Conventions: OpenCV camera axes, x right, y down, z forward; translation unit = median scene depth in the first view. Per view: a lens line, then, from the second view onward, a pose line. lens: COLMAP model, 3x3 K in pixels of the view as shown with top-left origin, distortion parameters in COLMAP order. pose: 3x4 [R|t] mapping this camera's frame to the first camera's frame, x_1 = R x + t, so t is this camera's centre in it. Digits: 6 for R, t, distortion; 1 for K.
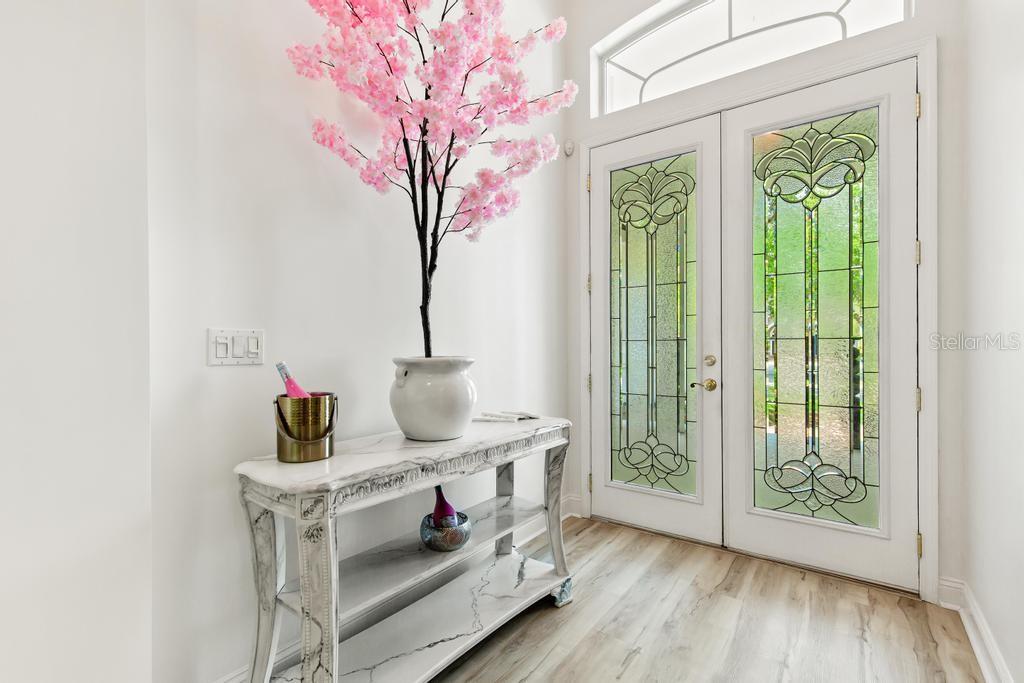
lens RADIAL K [[469.8, 0, 510.7], [0, 469.8, 347.3], [0, 0, 1]] dist [0.007497, 0.001095]
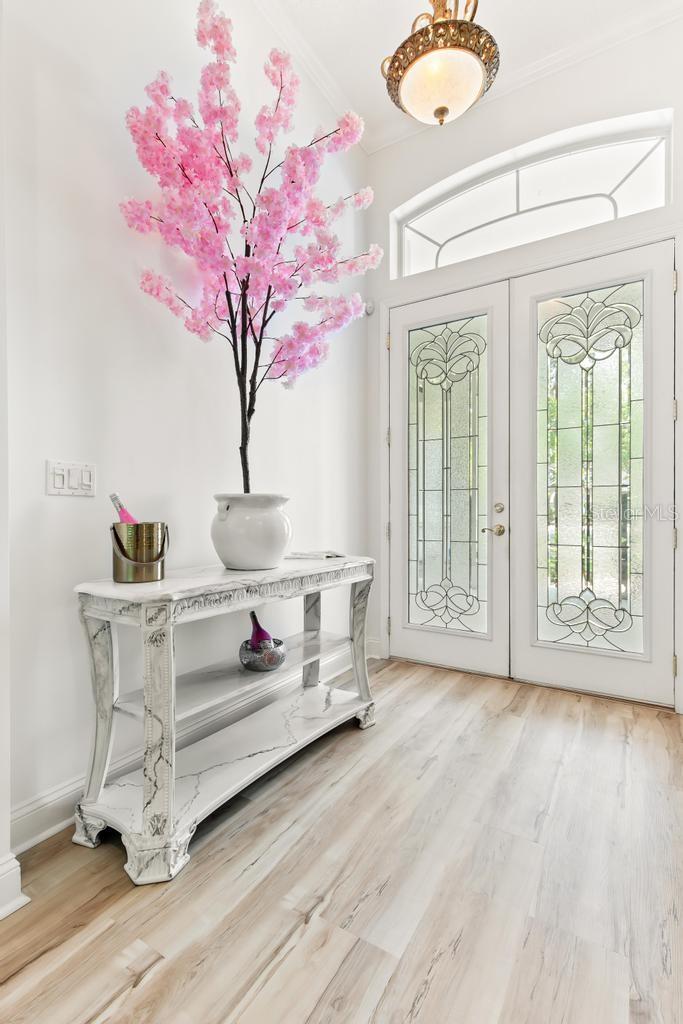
lens RADIAL K [[469.8, 0, 344.9], [0, 469.8, 507.5], [0, 0, 1]] dist [0.007497, 0.001095]
pose [[0.996521, 0.002583, 0.083300, -0.036812], [-0.002776, 0.999994, 0.002203, 0.044782], [-0.083294, -0.002427, 0.996522, -0.091374]]
